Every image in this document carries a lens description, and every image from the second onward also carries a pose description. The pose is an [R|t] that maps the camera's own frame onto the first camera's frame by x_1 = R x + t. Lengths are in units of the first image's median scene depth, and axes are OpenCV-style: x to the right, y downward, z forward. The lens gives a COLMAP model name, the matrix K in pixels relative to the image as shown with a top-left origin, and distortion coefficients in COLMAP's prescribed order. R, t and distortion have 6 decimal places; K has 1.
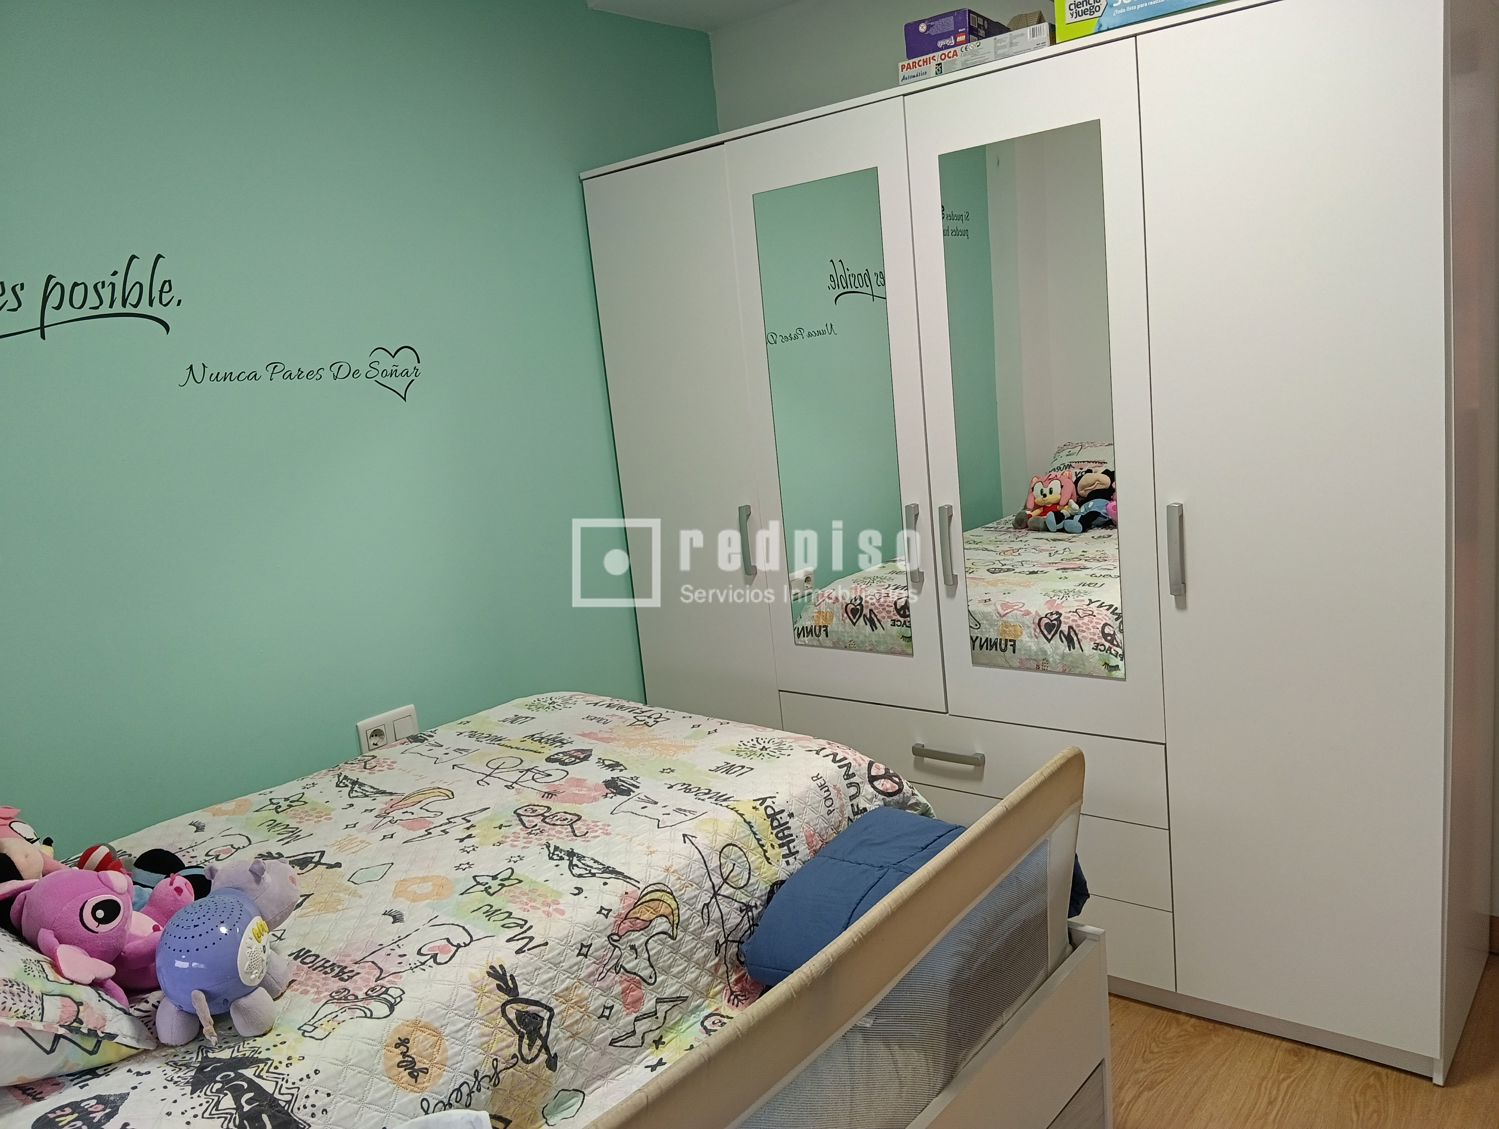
lens RADIAL K [[1158.2, 0, 743.5], [0, 1158.2, 561.9], [0, 0, 1]] dist [0.132240, -0.285254]
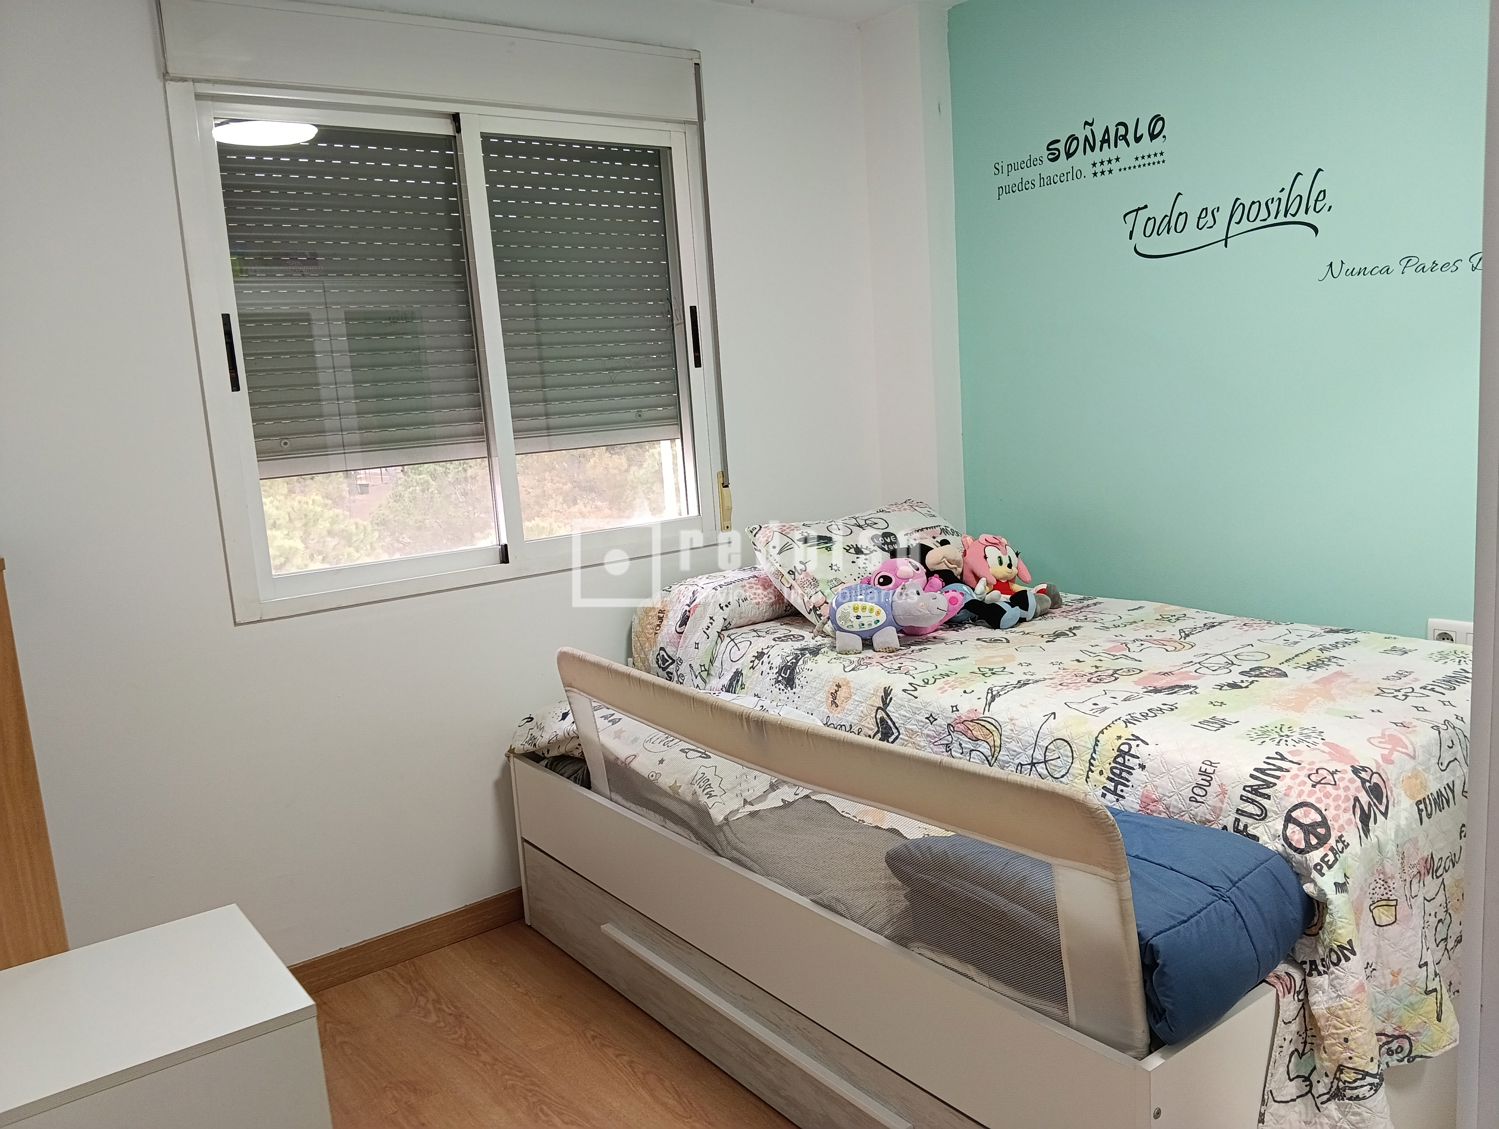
lens RADIAL K [[1158.2, 0, 743.5], [0, 1158.2, 561.9], [0, 0, 1]] dist [0.132240, -0.285254]
pose [[-0.238386, 0.255550, -0.936945, 0.915381], [-0.074699, 0.957076, 0.280047, -0.180882], [0.968293, 0.136748, -0.209064, 0.787424]]
